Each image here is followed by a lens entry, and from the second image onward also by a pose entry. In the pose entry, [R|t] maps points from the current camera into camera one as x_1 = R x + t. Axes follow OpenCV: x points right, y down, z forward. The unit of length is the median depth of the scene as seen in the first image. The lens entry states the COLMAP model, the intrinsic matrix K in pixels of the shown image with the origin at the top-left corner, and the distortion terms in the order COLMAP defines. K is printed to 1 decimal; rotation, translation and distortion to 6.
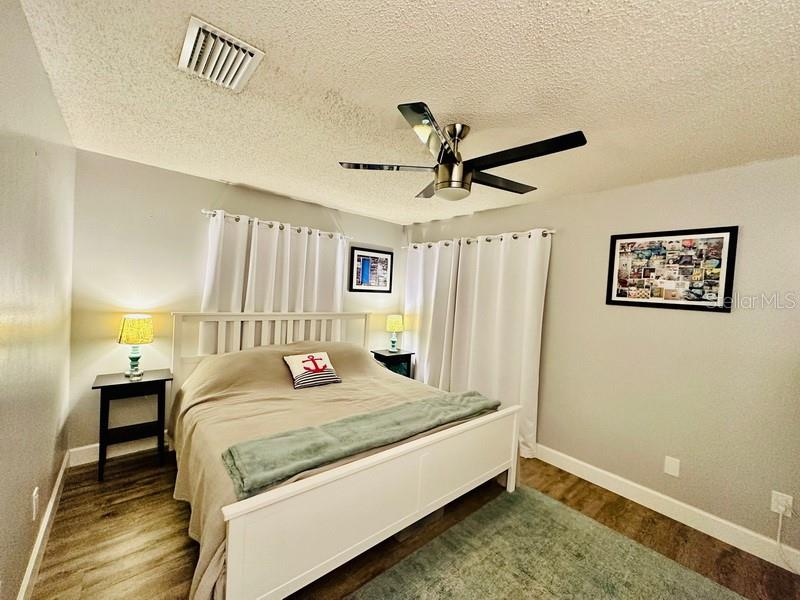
lens RADIAL K [[316.5, 0, 400.0], [0, 316.5, 300.0], [0, 0, 1]] dist [0.000137, 0.000099]
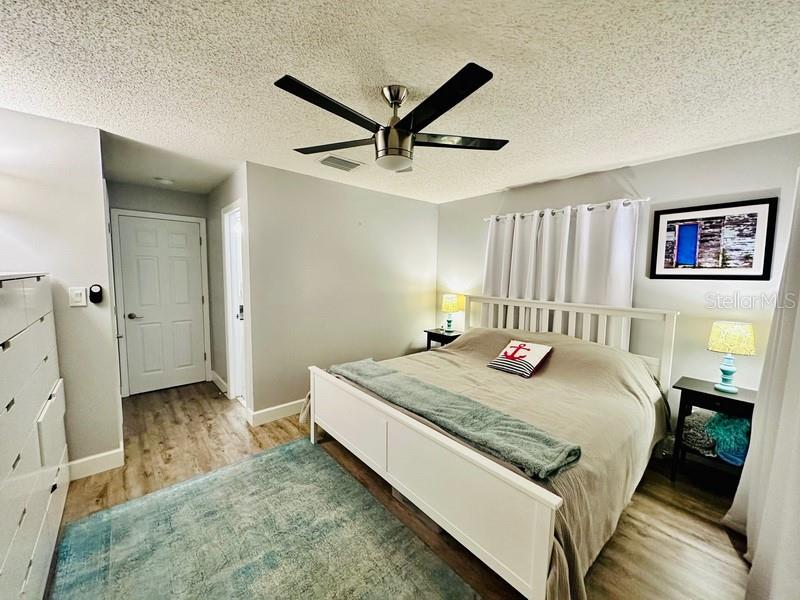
lens RADIAL K [[316.5, 0, 400.0], [0, 316.5, 300.0], [0, 0, 1]] dist [0.000137, 0.000099]
pose [[0.014743, 0.029949, -0.999443, 0.544005], [-0.049163, 0.998364, 0.029192, 0.026670], [0.998682, 0.048705, 0.016192, 0.490425]]
